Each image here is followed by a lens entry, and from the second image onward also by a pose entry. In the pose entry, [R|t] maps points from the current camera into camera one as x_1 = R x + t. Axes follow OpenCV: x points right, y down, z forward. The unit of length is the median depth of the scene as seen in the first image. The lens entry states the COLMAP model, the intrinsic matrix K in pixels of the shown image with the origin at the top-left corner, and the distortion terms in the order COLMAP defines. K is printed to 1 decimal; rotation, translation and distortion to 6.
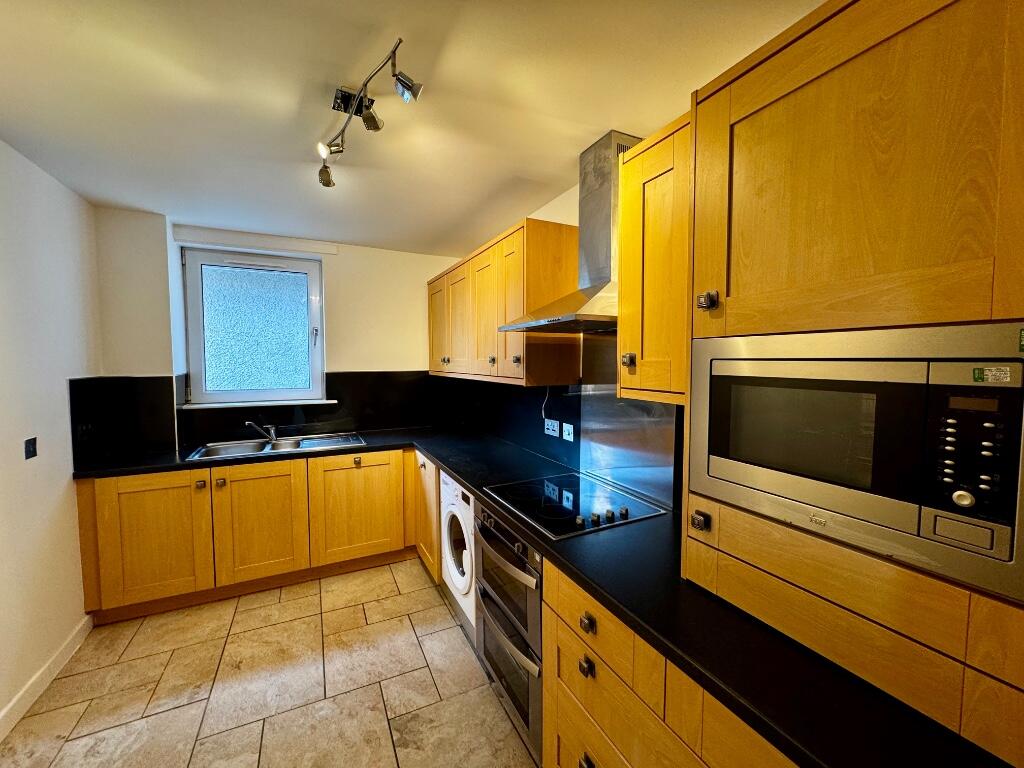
lens RADIAL K [[409.9, 0, 511.6], [0, 409.9, 383.0], [0, 0, 1]] dist [-0.001148, 0.000090]
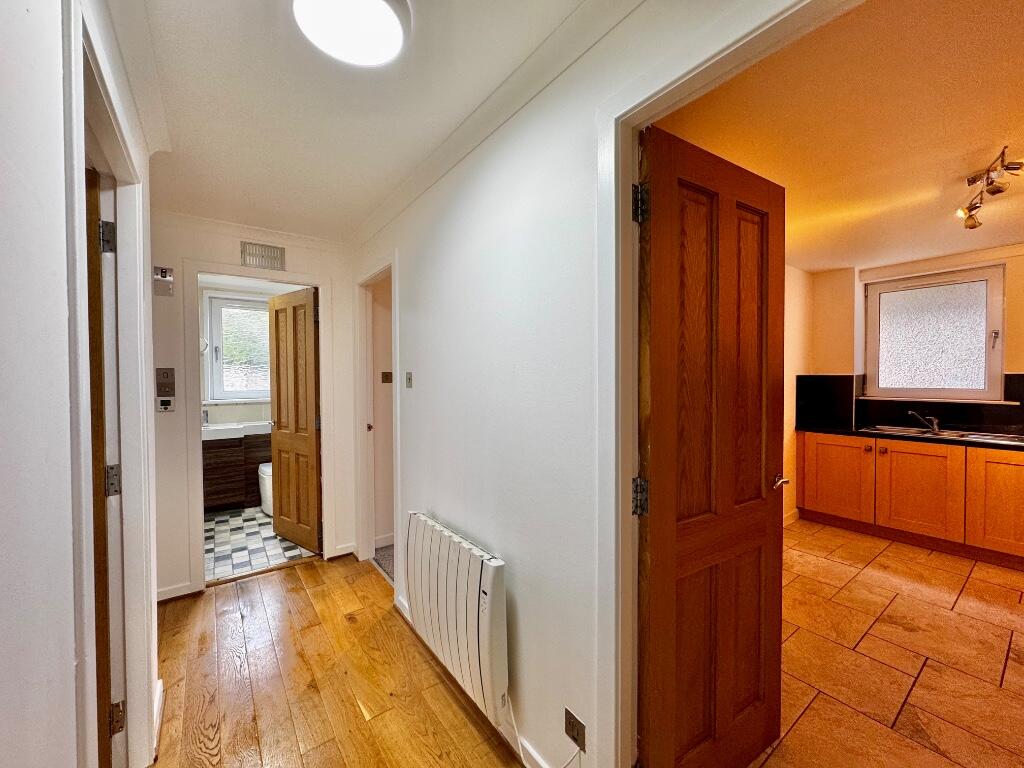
lens RADIAL K [[409.9, 0, 511.6], [0, 409.9, 383.0], [0, 0, 1]] dist [-0.001148, 0.000090]
pose [[0.174656, 0.016384, -0.984493, 0.459521], [-0.051594, 0.998640, 0.007467, 0.072817], [0.983277, 0.049490, 0.175264, -0.523619]]
